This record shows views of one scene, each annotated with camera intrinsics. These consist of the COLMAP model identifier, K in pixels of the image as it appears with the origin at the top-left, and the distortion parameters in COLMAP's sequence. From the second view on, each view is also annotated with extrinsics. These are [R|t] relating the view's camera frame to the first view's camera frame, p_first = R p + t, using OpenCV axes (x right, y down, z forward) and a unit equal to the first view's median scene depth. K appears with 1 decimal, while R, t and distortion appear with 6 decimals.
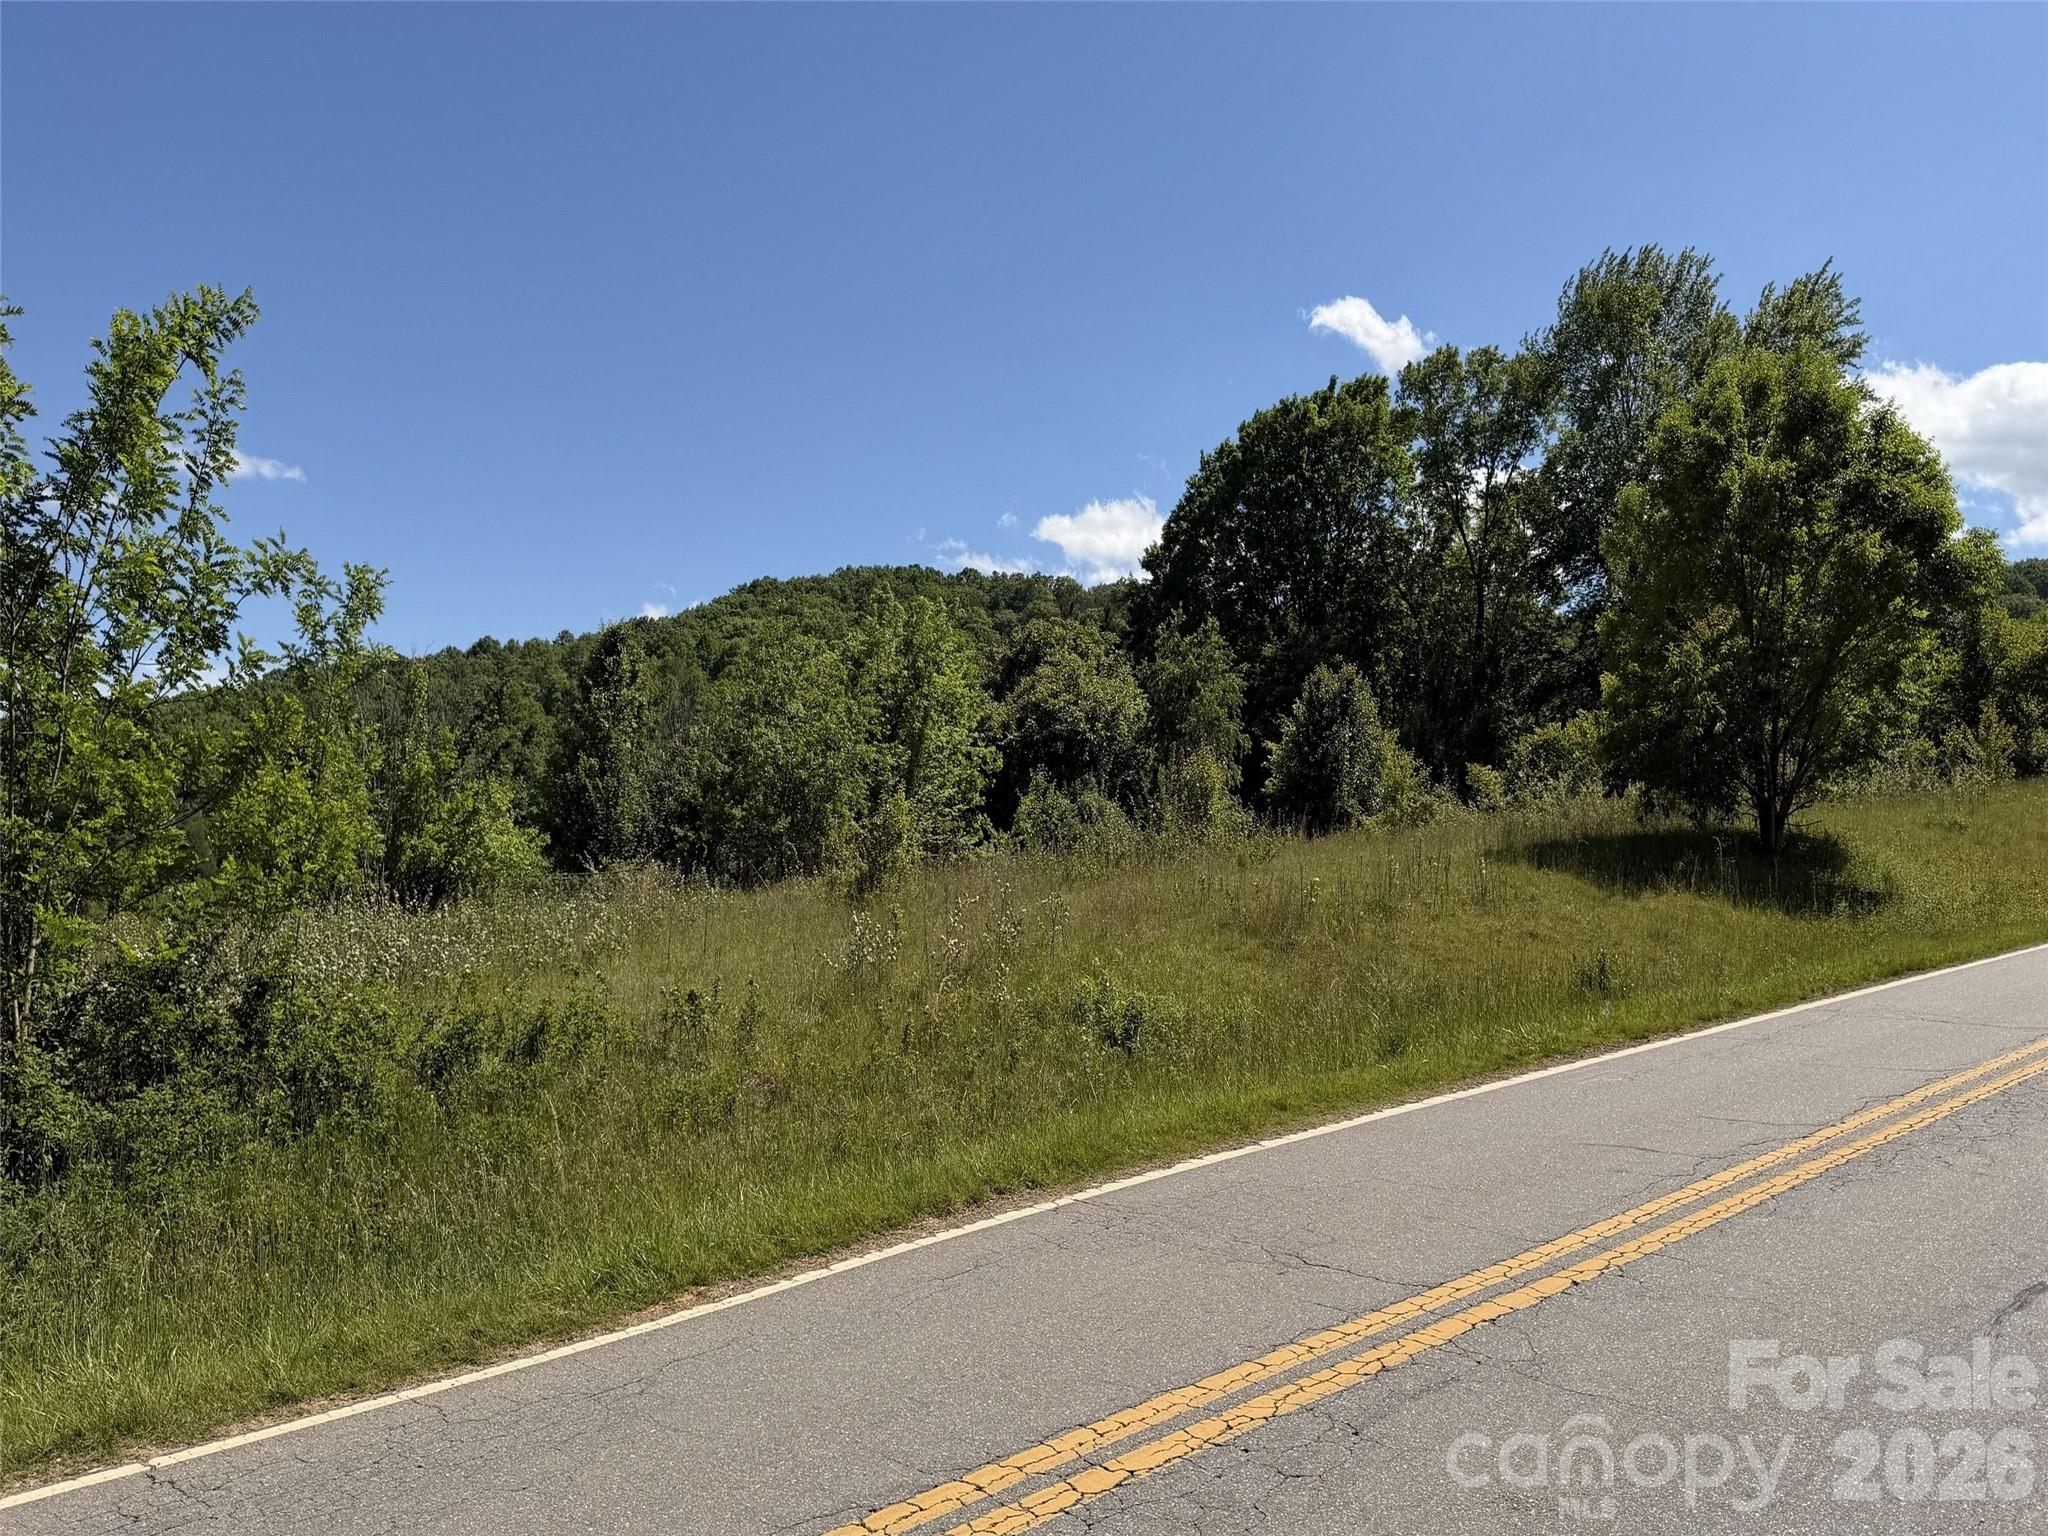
lens RADIAL K [[1503.3, 0, 1024.0], [0, 1503.3, 768.0], [0, 0, 1]] dist [0.090258, -0.187877]
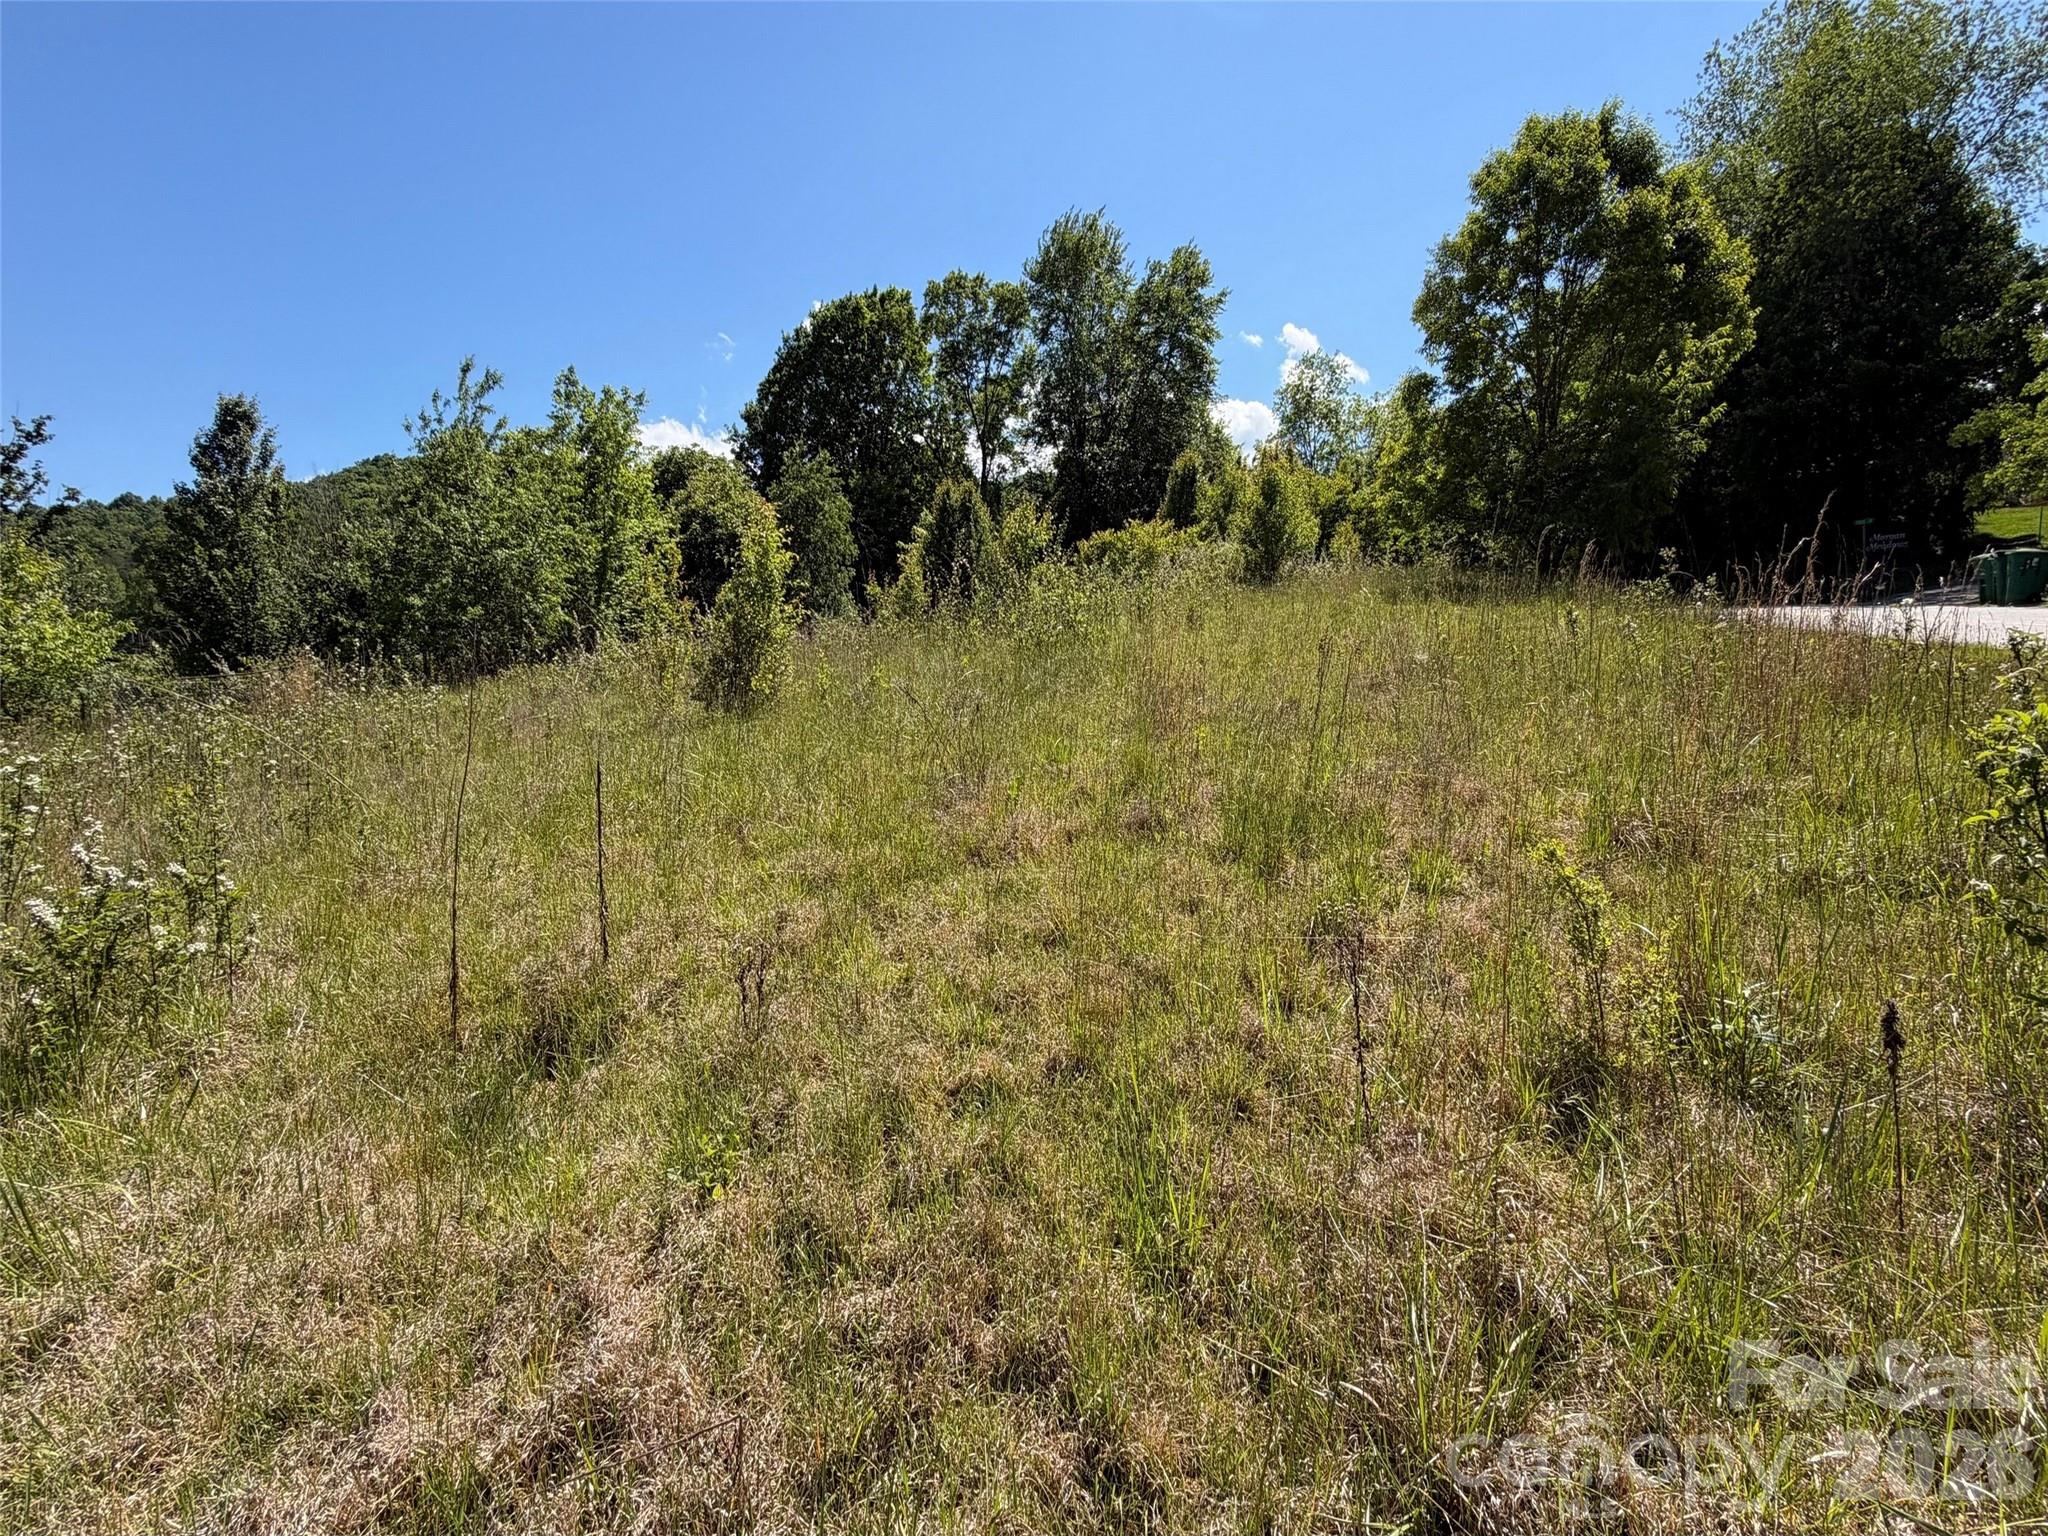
lens RADIAL K [[876.8, 0, 1024.0], [0, 876.8, 768.0], [0, 0, 1]] dist [-0.039971, 0.000204]
pose [[0.899692, -0.092635, 0.426582, -0.055598], [0.008962, 0.980938, 0.194115, 0.019043], [-0.436433, -0.170821, 0.883372, 0.228296]]
